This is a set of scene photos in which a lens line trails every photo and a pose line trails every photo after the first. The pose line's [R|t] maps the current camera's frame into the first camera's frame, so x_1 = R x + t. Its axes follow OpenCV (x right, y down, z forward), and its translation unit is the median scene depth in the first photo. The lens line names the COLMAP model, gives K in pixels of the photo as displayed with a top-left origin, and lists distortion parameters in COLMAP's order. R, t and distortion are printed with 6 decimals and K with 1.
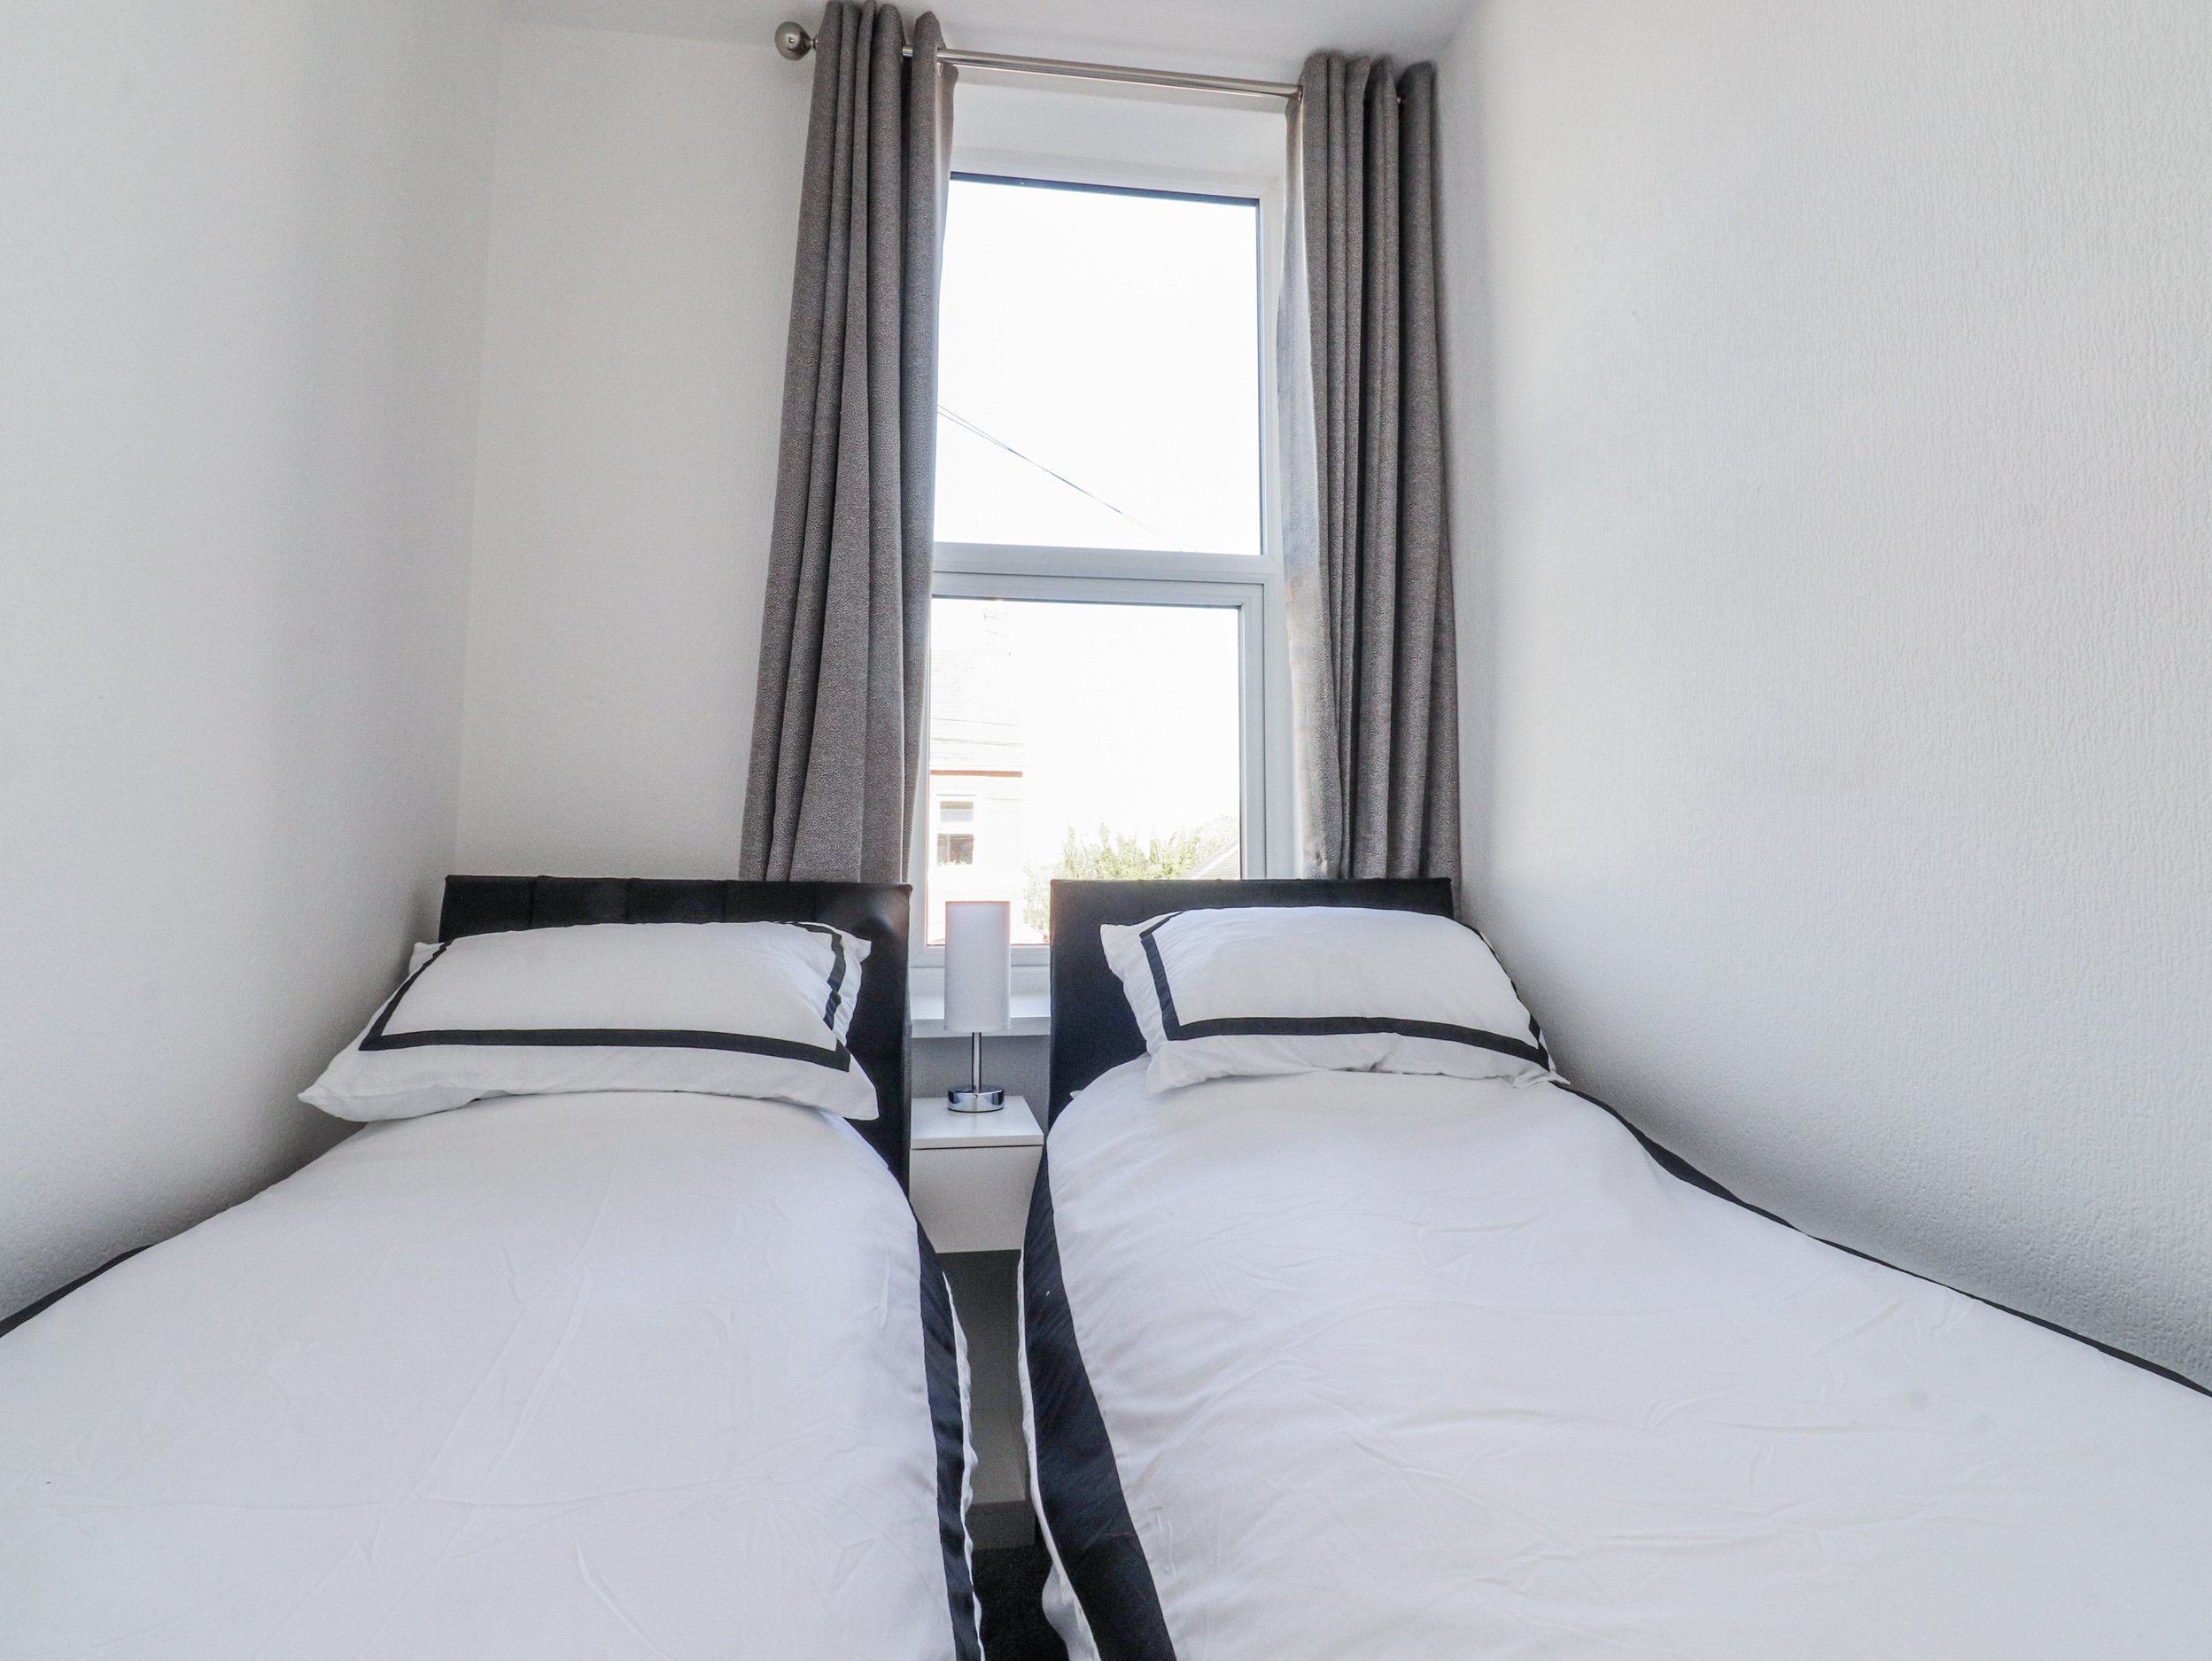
lens RADIAL K [[1143.9, 0, 1097.0], [0, 1143.9, 792.9], [0, 0, 1]] dist [0.001966, -0.014259]
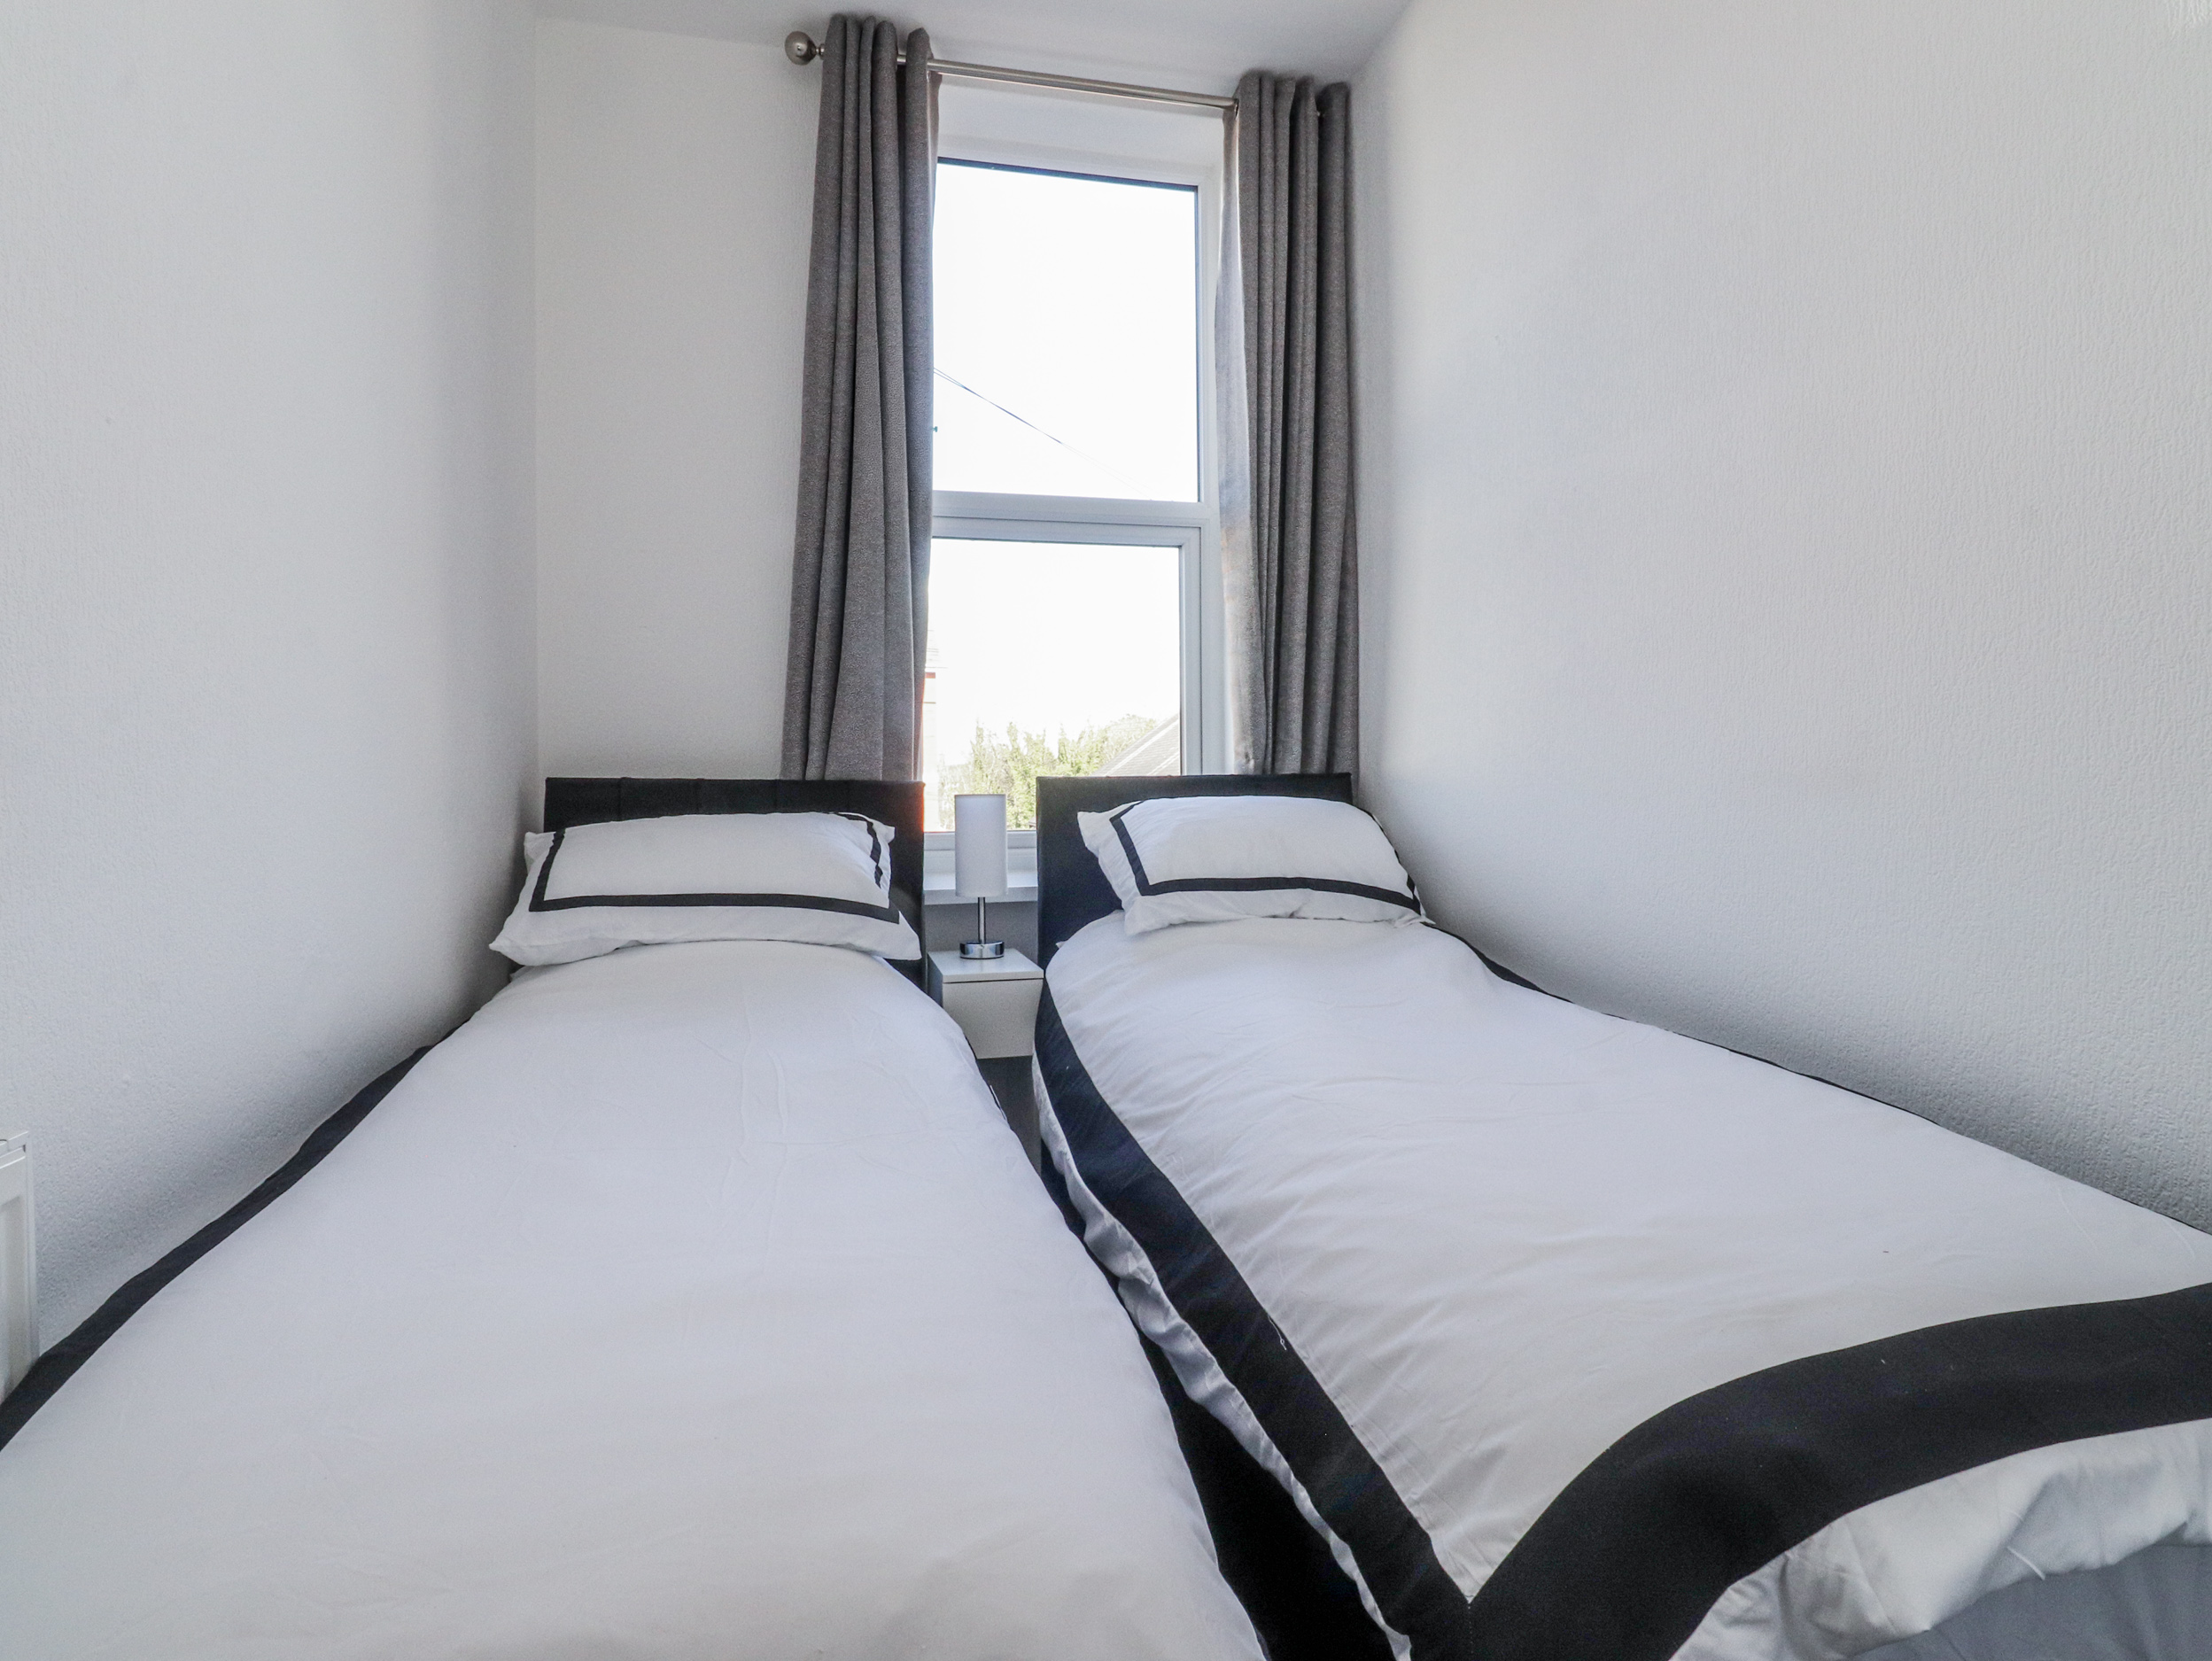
lens RADIAL K [[1143.9, 0, 1097.0], [0, 1143.9, 792.9], [0, 0, 1]] dist [0.001966, -0.014259]
pose [[0.996648, -0.010192, 0.081173, -0.074563], [0.003014, 0.996110, 0.088061, -0.015755], [-0.081755, -0.087522, 0.992802, -0.238235]]
